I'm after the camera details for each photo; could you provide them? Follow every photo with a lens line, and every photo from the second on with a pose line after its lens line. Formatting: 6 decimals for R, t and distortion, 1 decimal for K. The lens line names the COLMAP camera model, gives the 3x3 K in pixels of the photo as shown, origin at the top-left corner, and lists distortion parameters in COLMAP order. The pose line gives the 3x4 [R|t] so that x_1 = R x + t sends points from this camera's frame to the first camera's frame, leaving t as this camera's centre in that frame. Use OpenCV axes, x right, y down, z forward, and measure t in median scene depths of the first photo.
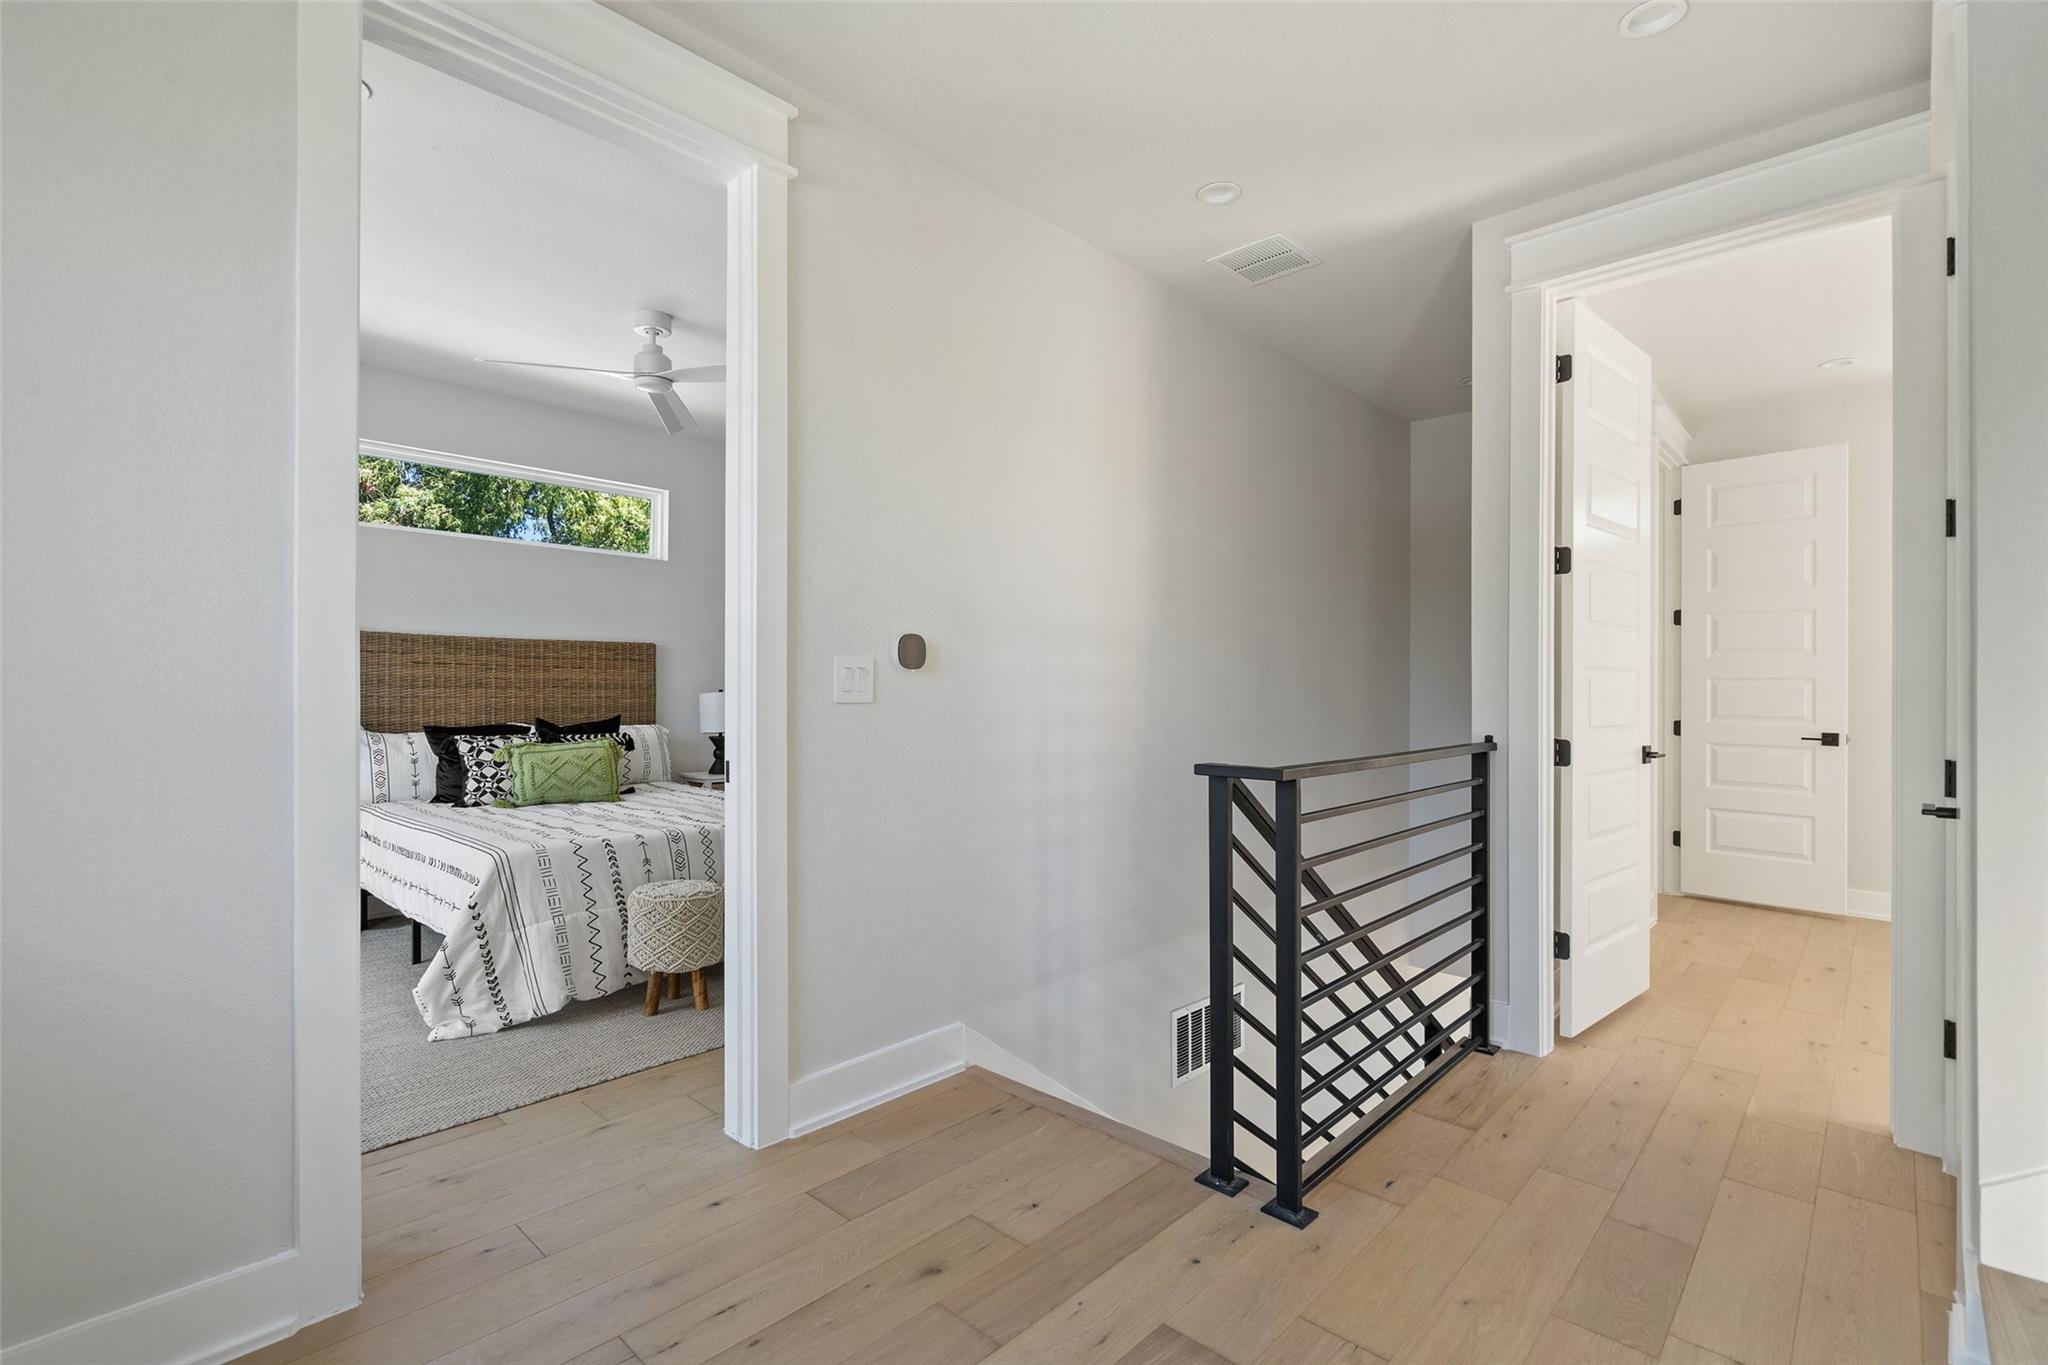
lens RADIAL K [[948.9, 0, 1024.0], [0, 948.9, 696.9], [0, 0, 1]] dist [-0.001212, 0.001200]
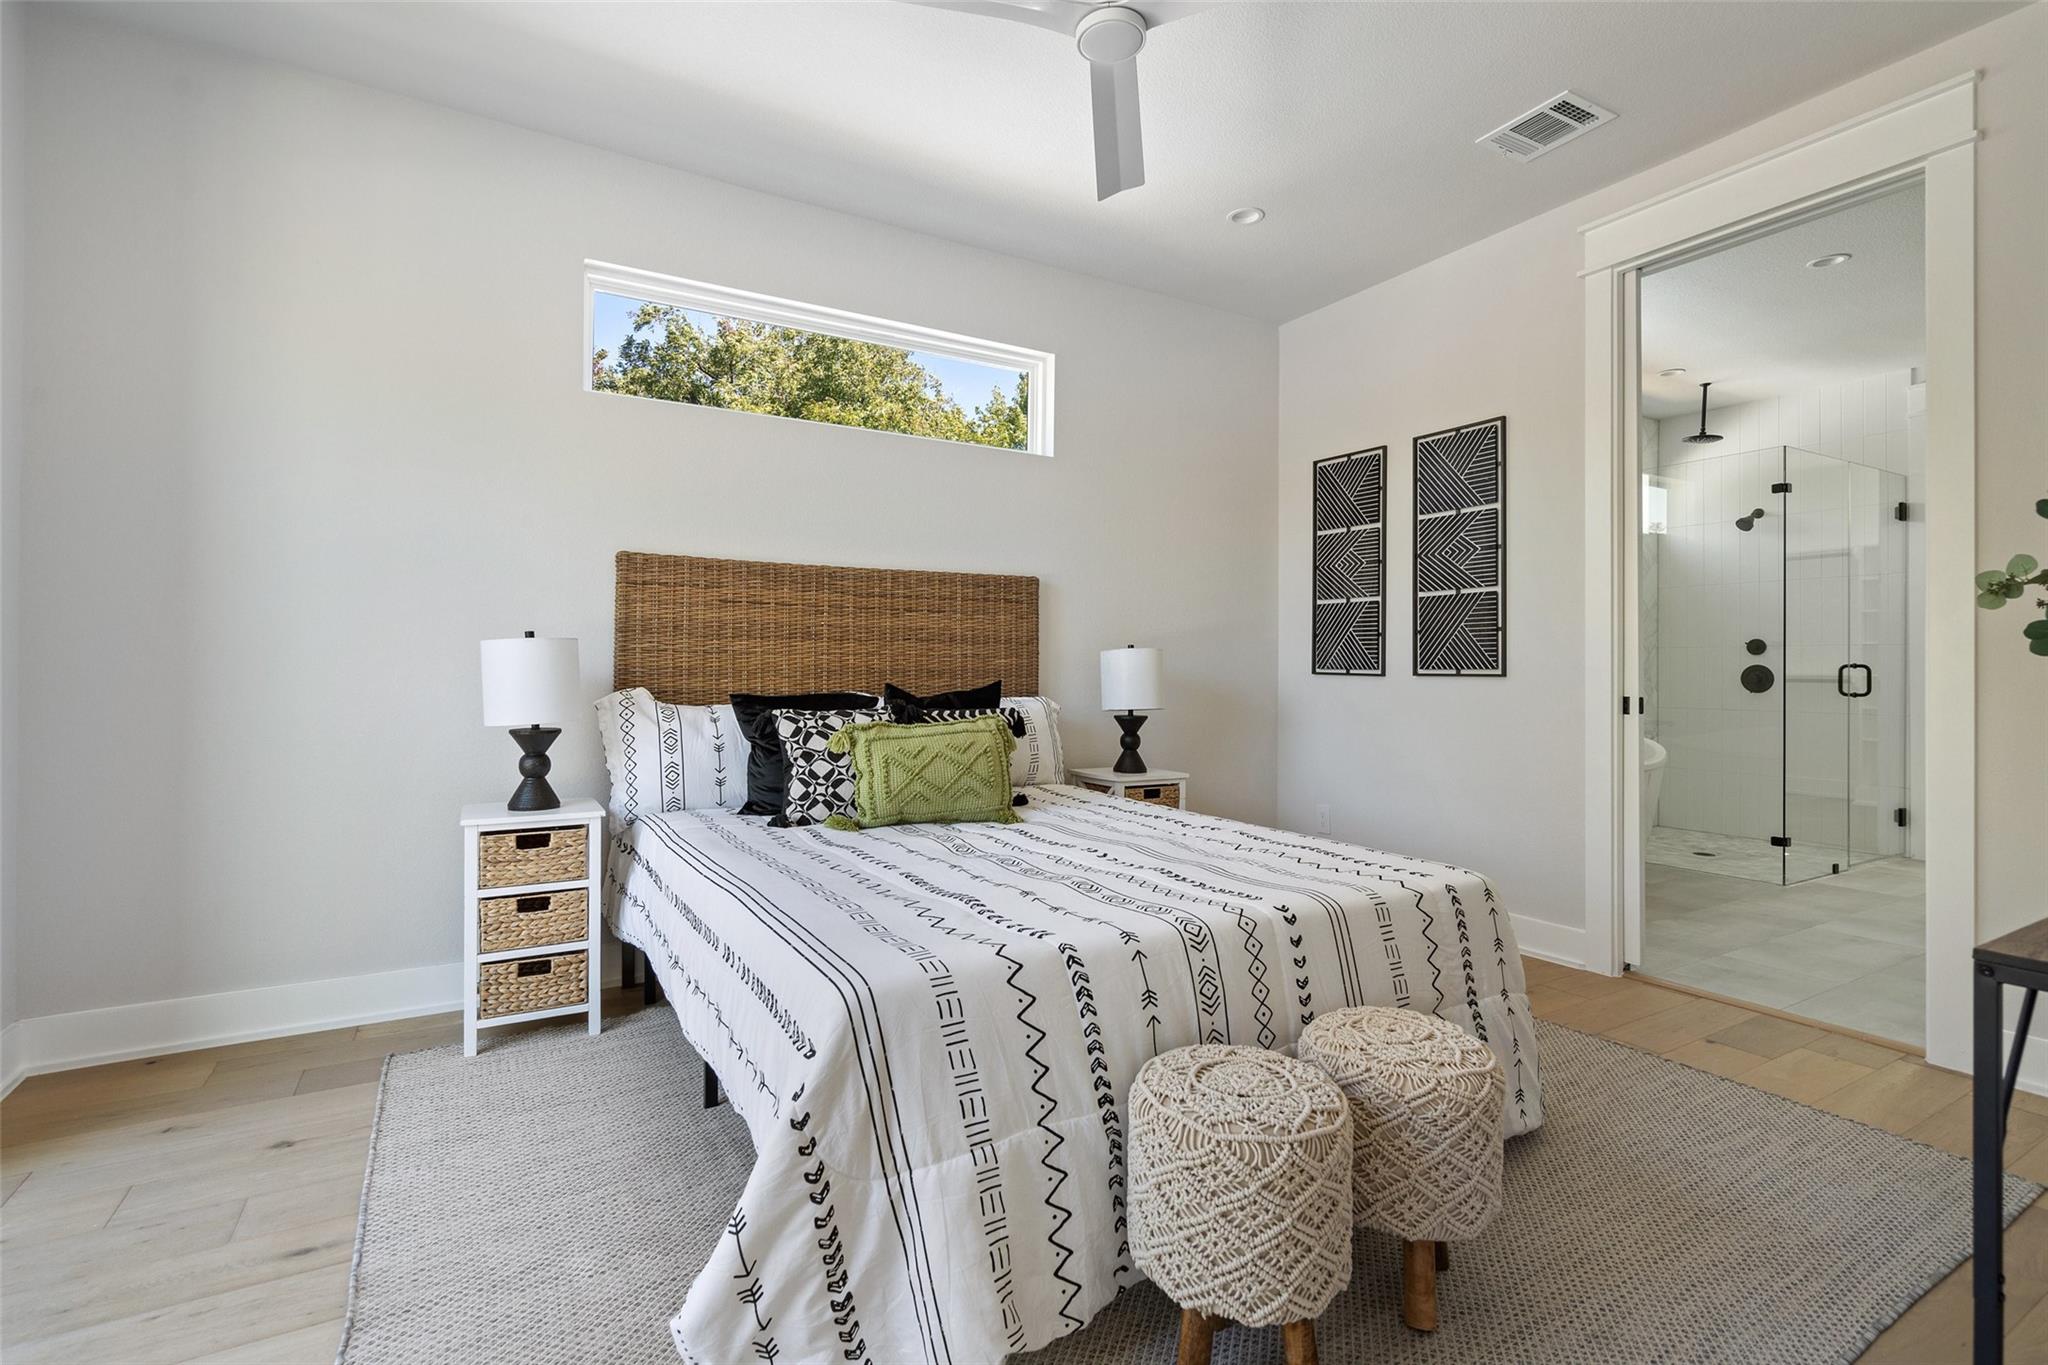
lens RADIAL K [[948.9, 0, 1020.2], [0, 948.9, 667.9], [0, 0, 1]] dist [-0.001212, 0.001200]
pose [[0.956893, -0.002610, -0.290429, -0.259468], [-0.000445, 0.999945, -0.010450, 0.019588], [0.290441, 0.010129, 0.956839, 0.443740]]
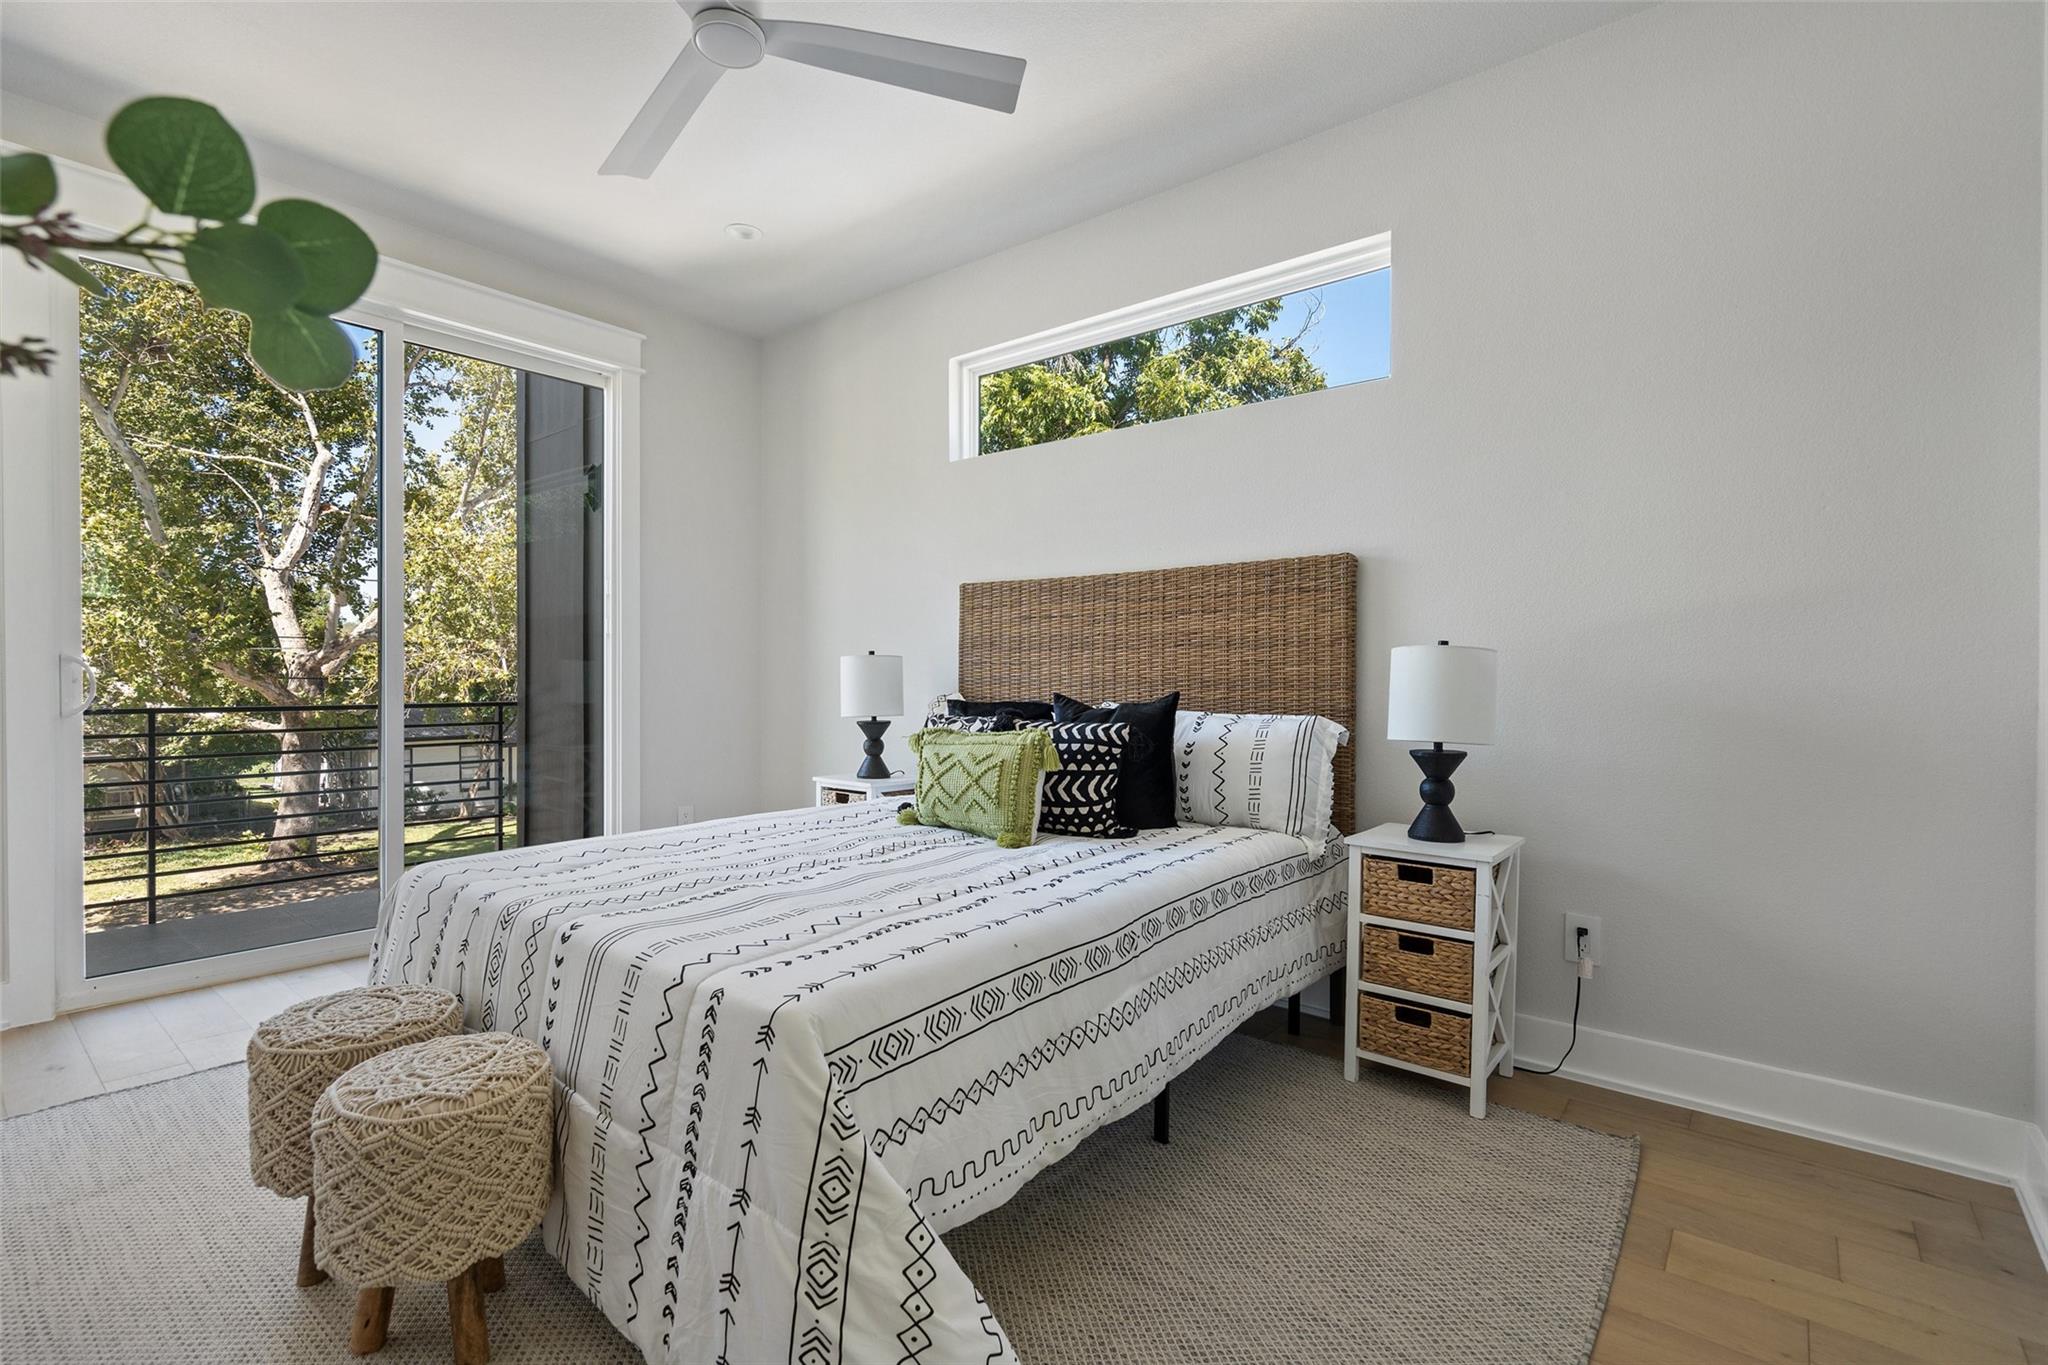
lens RADIAL K [[948.9, 0, 1036.3], [0, 948.9, 689.8], [0, 0, 1]] dist [-0.001212, 0.001200]
pose [[0.081069, -0.004054, -0.996700, 0.111858], [-0.020630, 0.999771, -0.005744, 0.026292], [0.996495, 0.021027, 0.080966, 1.014654]]
